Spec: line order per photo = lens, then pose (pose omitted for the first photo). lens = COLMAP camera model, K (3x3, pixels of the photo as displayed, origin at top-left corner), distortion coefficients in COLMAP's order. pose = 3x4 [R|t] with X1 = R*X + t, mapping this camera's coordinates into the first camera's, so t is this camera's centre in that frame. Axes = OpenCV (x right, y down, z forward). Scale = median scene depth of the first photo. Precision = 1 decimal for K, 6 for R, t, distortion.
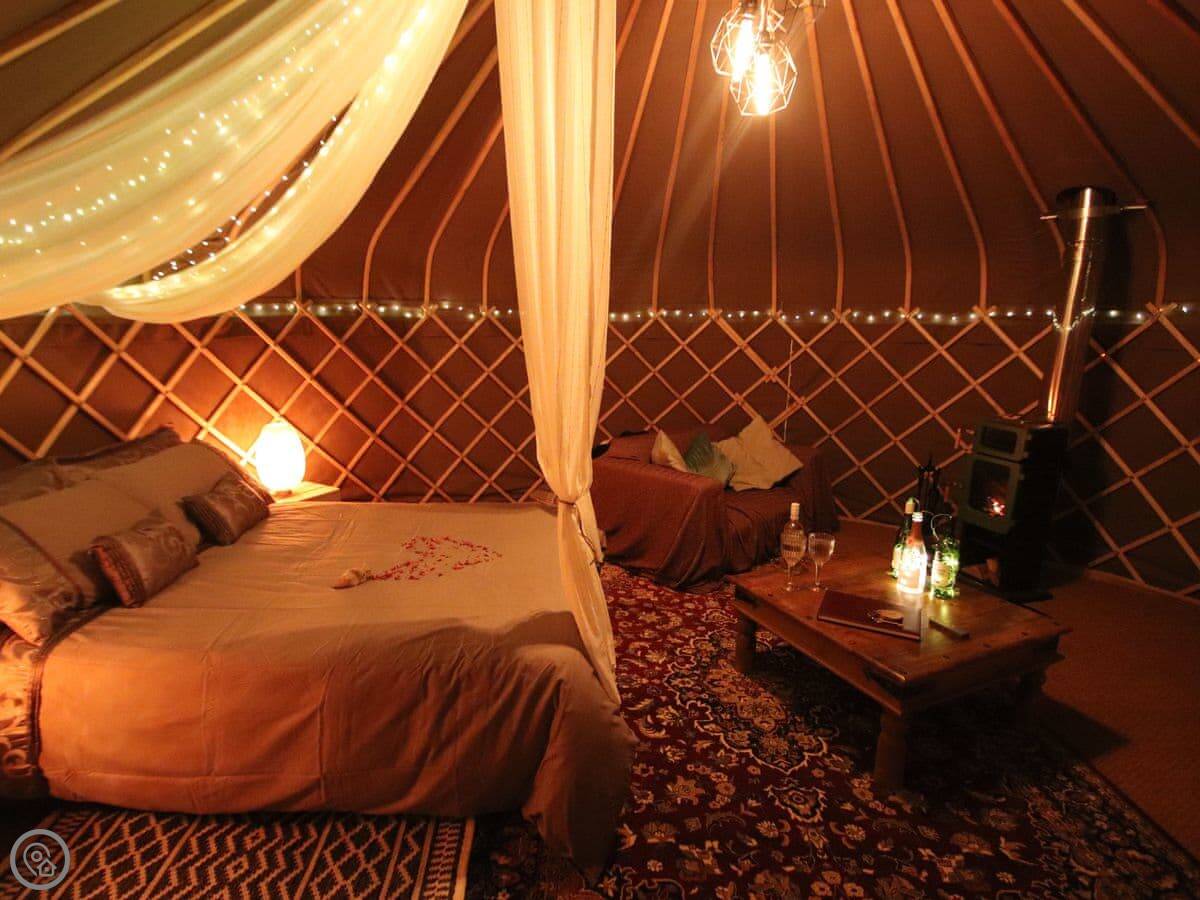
lens RADIAL K [[620.7, 0, 561.4], [0, 620.7, 446.6], [0, 0, 1]] dist [-0.002563, -0.003836]
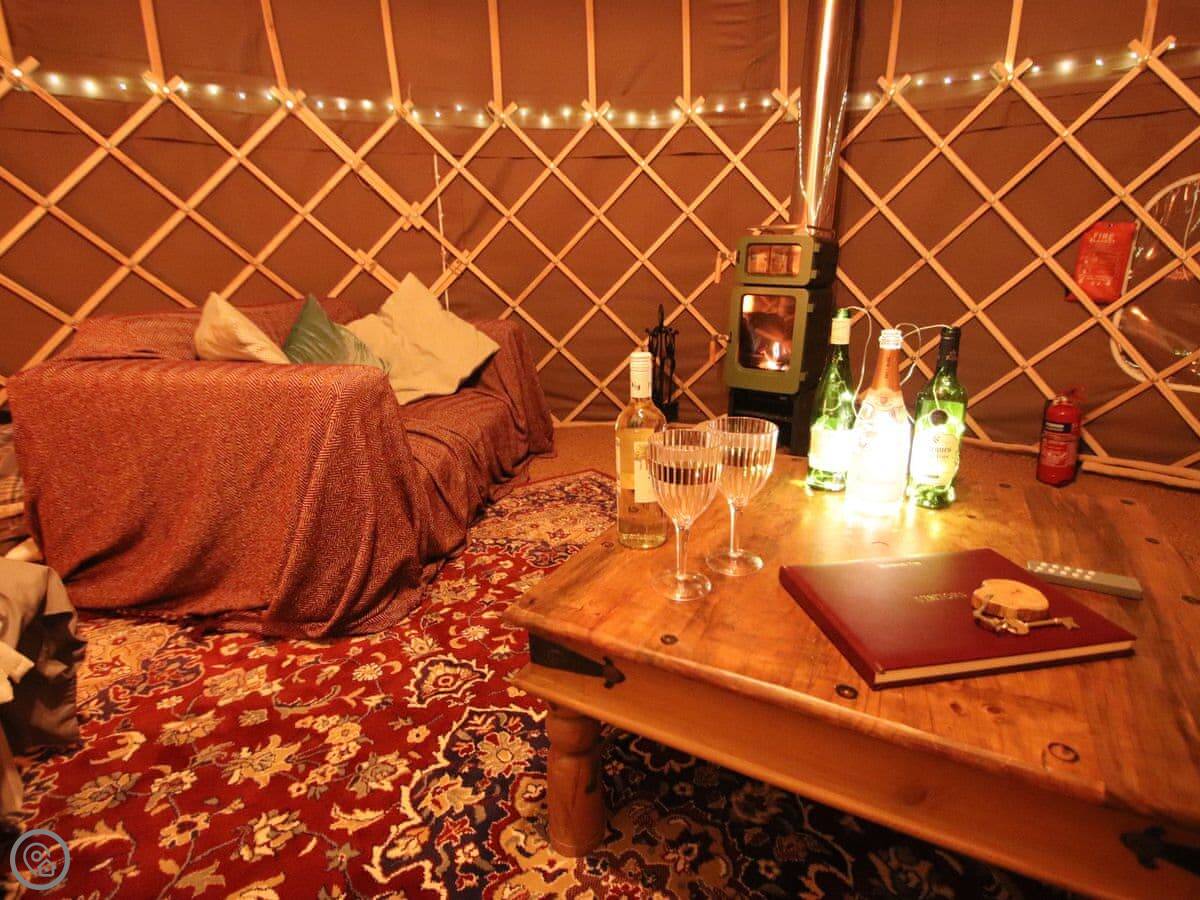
lens RADIAL K [[620.7, 0, 611.2], [0, 620.7, 453.8], [0, 0, 1]] dist [-0.002563, -0.003836]
pose [[0.773894, -0.199727, 0.600996, 0.086686], [0.135982, 0.979240, 0.150325, 0.057386], [-0.618544, -0.034611, 0.784988, 0.446461]]
